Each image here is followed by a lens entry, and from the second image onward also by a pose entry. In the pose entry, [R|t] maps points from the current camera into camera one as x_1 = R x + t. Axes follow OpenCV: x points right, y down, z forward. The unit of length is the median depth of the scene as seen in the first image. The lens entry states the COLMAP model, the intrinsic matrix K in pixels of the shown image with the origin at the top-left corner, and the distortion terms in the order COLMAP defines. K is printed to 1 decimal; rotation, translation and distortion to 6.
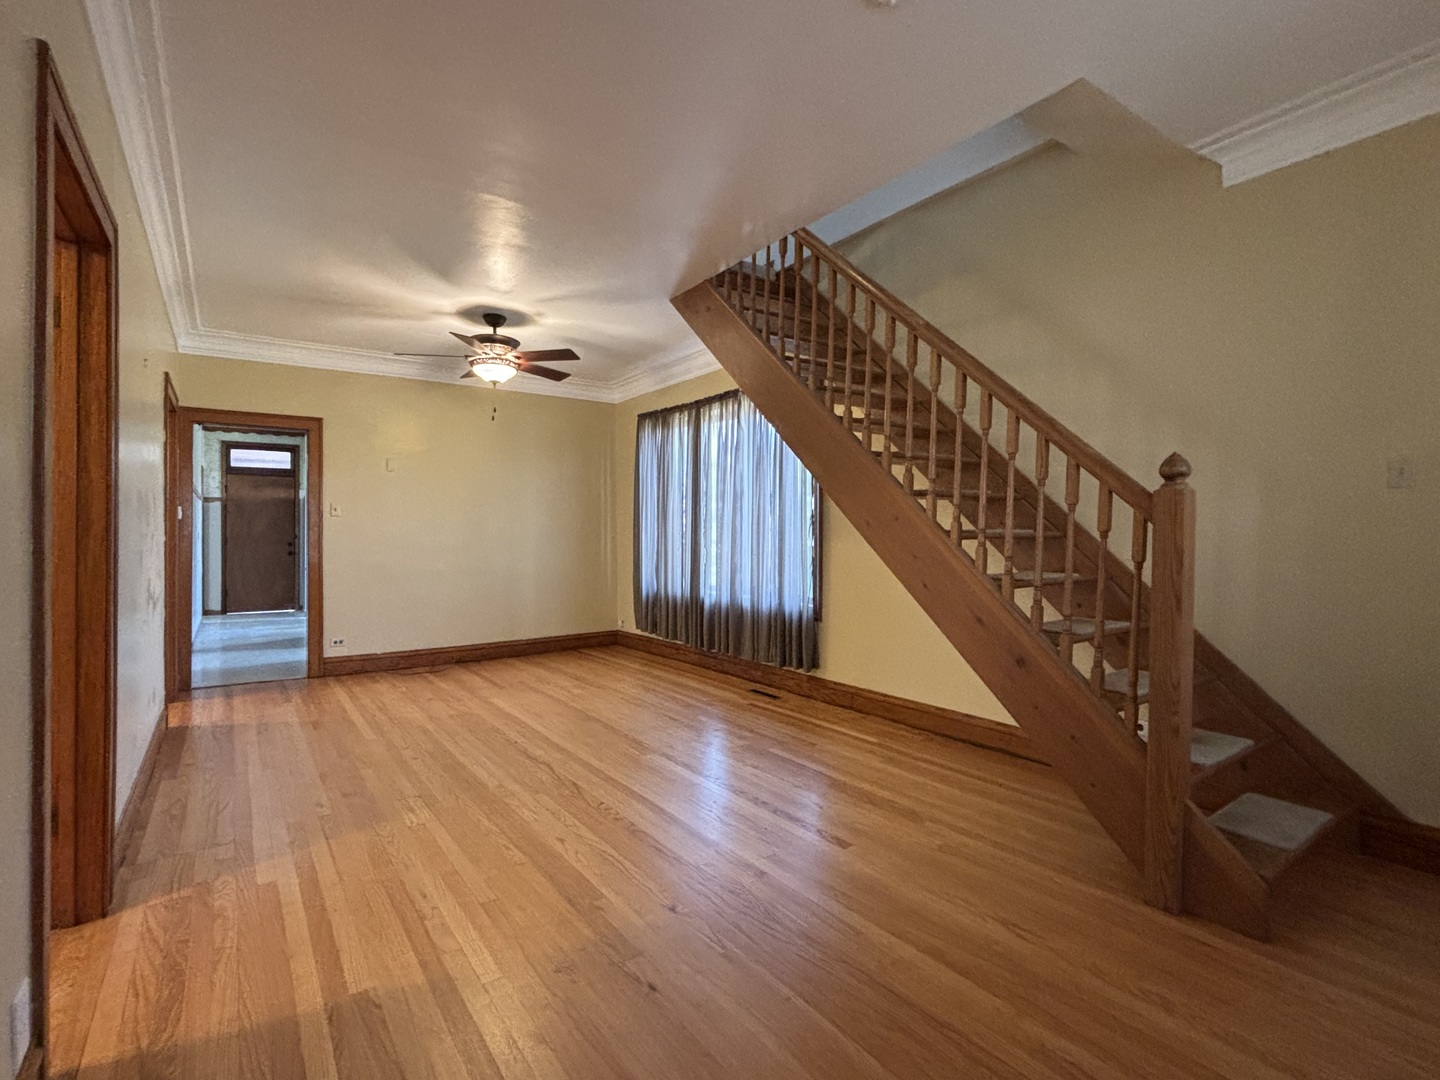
lens RADIAL K [[691.3, 0, 723.9], [0, 691.3, 542.6], [0, 0, 1]] dist [0.003239, 0.000498]
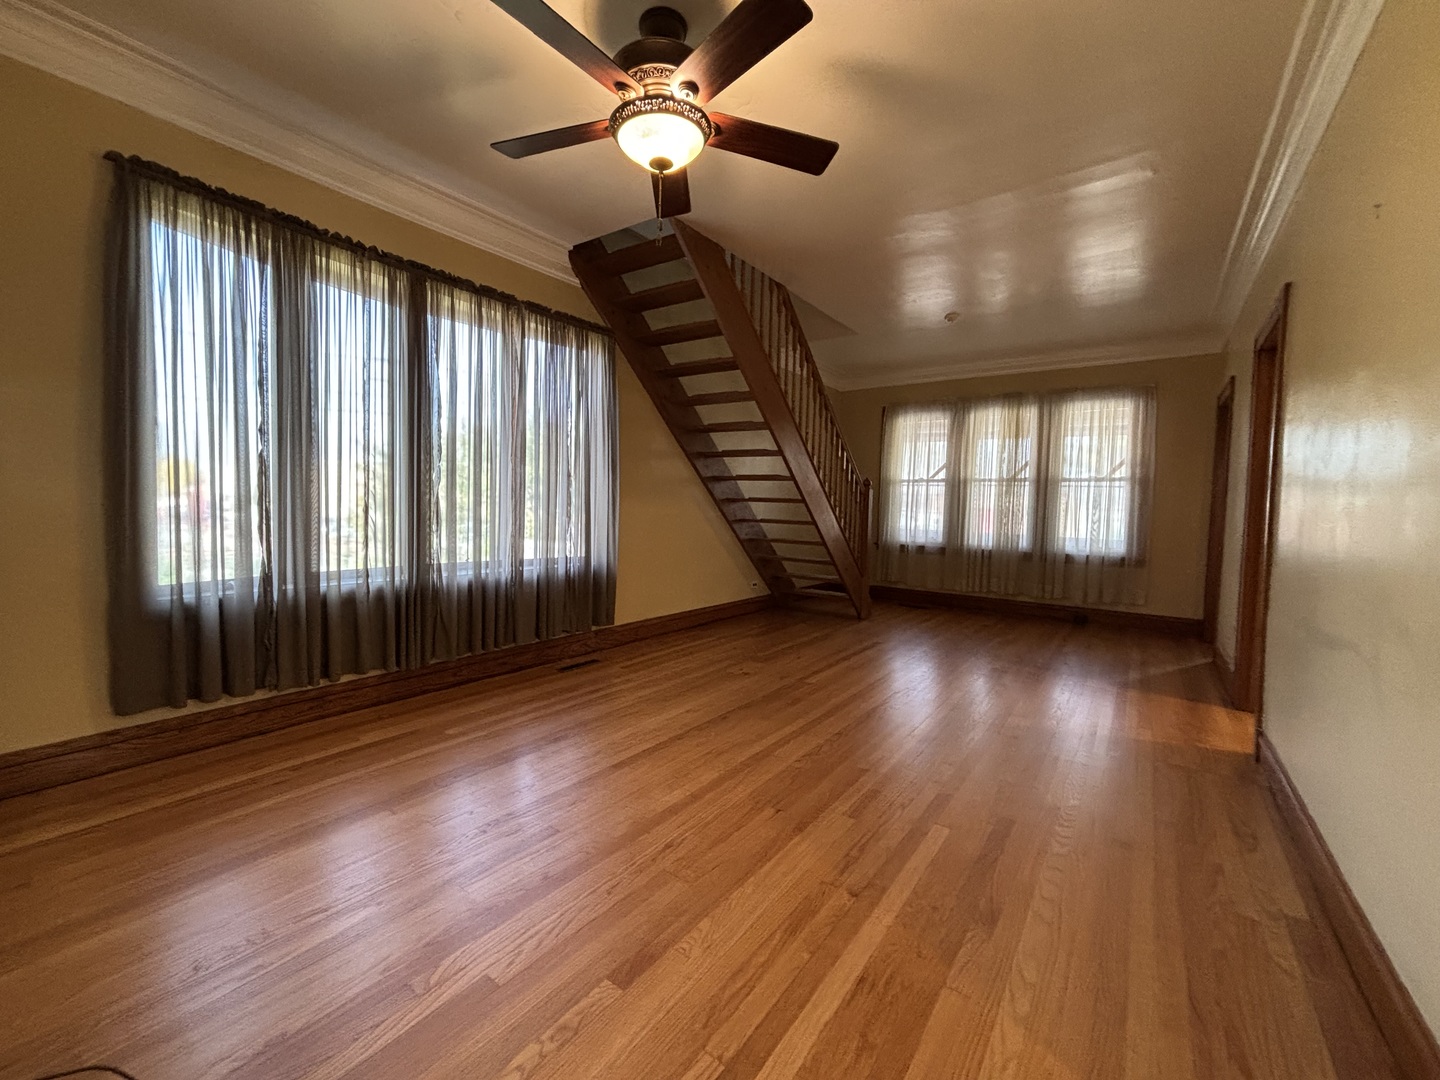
lens RADIAL K [[583.2, 0, 717.3], [0, 583.2, 537.3], [0, 0, 1]] dist [0.003339, -0.000321]
pose [[-0.315622, -0.058080, 0.947106, -0.755375], [-0.016277, 0.998310, 0.055796, 0.001930], [-0.948745, 0.002195, -0.316034, 1.110130]]
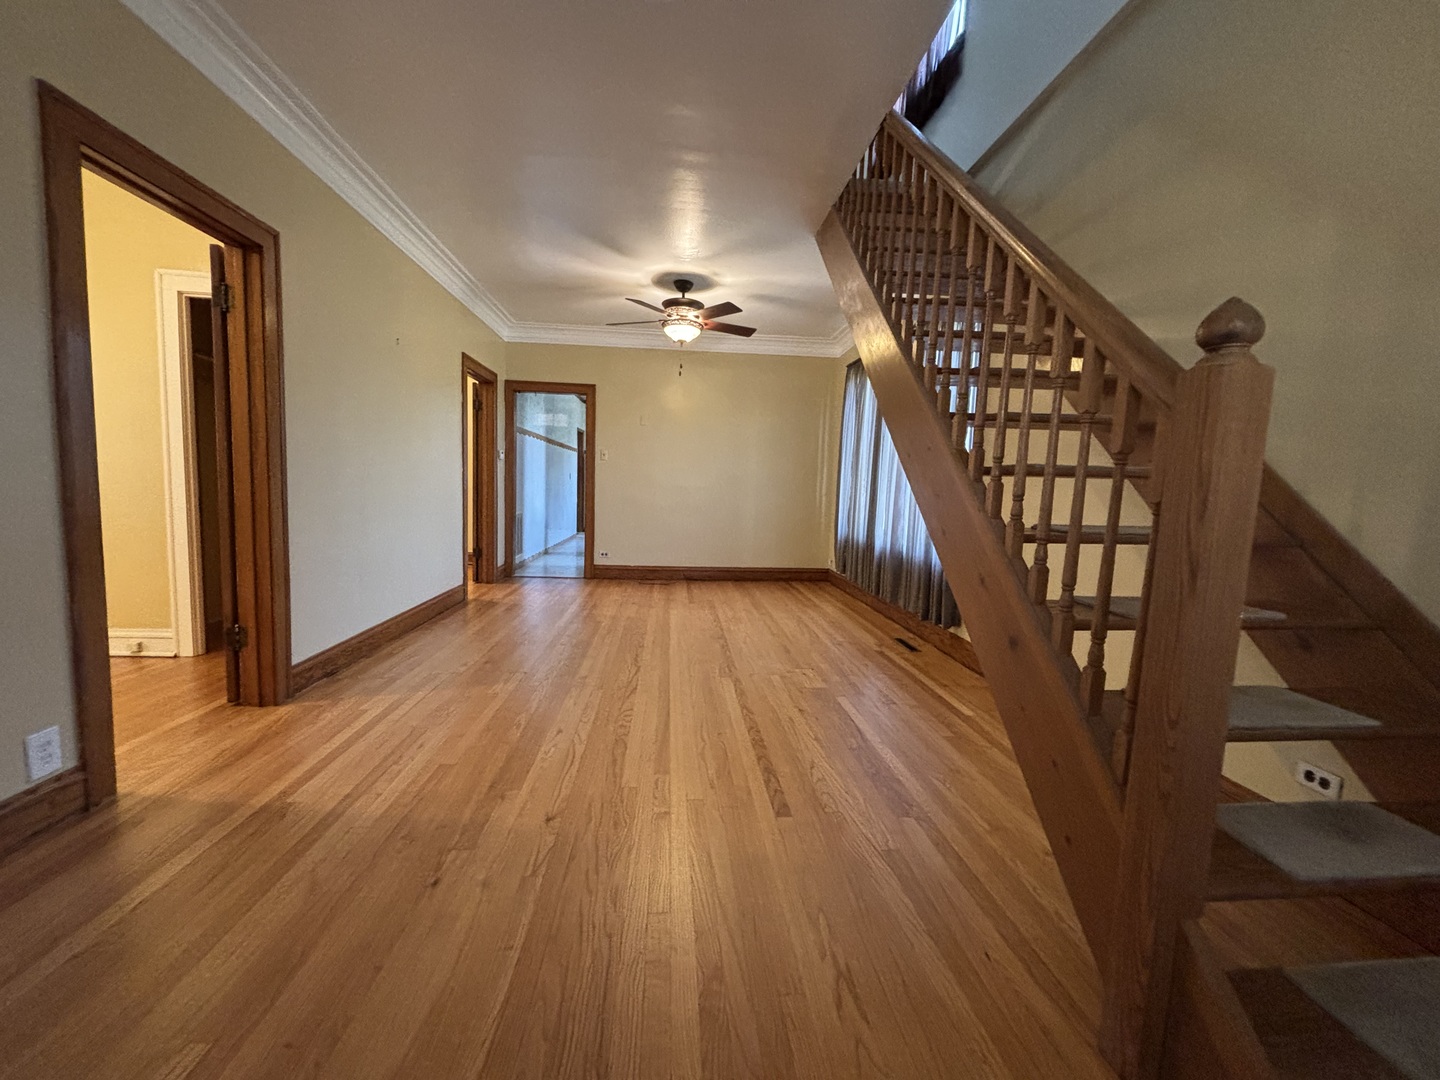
lens RADIAL K [[583.2, 0, 719.5], [0, 583.2, 541.4], [0, 0, 1]] dist [0.003339, -0.000321]
pose [[0.861605, 0.075748, -0.501895, 0.242763], [-0.036653, 0.995506, 0.087323, 0.014151], [0.506254, -0.056842, 0.860509, 0.177203]]
